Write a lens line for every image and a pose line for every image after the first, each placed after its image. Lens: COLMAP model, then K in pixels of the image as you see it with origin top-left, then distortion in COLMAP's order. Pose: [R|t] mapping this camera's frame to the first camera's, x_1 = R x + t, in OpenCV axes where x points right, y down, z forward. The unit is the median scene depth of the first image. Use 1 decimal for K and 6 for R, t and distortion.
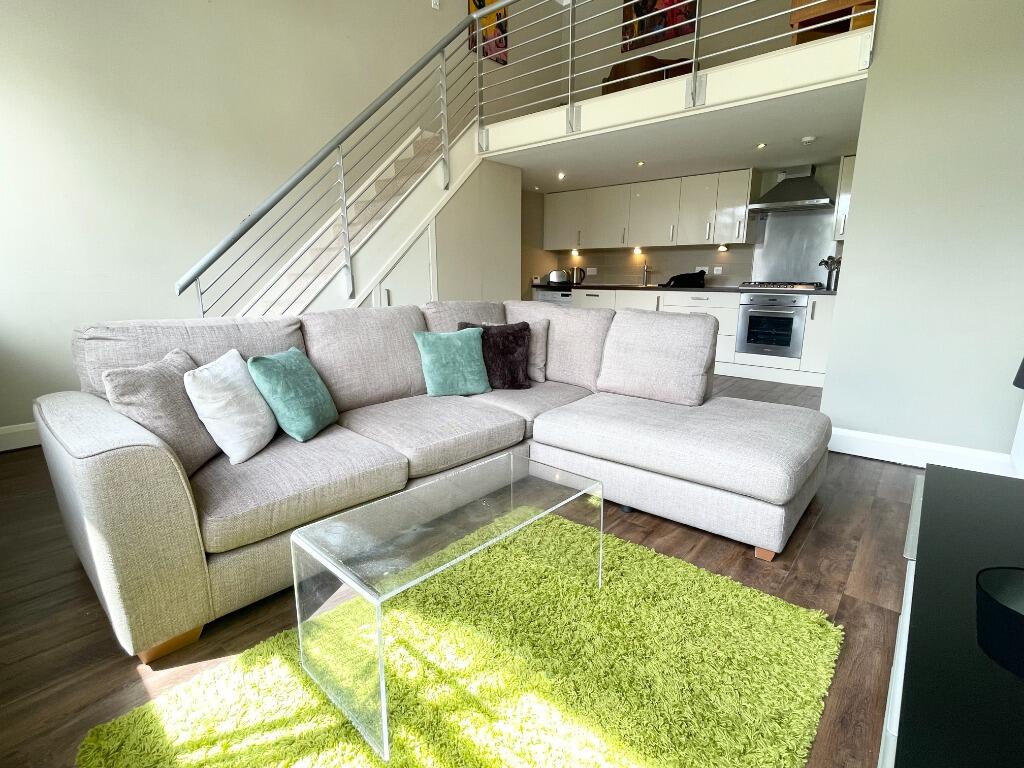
lens RADIAL K [[501.6, 0, 511.5], [0, 501.6, 379.3], [0, 0, 1]] dist [-0.002352, -0.000522]
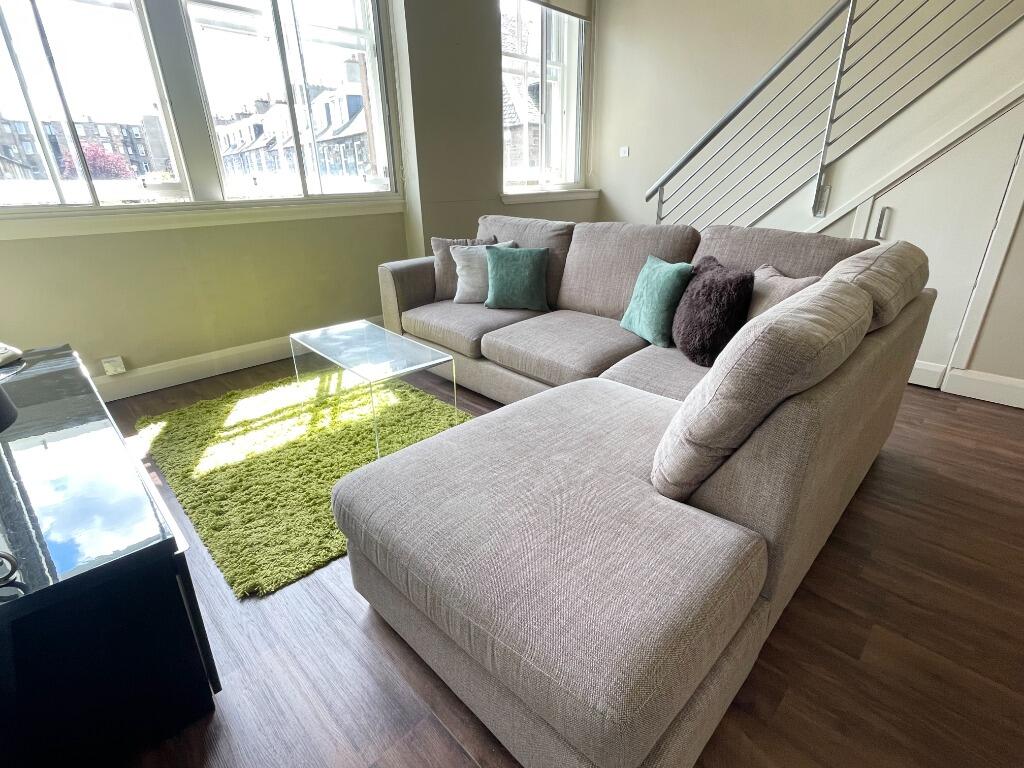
lens RADIAL K [[501.6, 0, 511.5], [0, 501.6, 379.3], [0, 0, 1]] dist [-0.002352, -0.000522]
pose [[-0.075526, 0.385149, -0.919759, 0.599217], [-0.182487, 0.901476, 0.392478, -0.163065], [0.980303, 0.197486, 0.002200, 0.618129]]
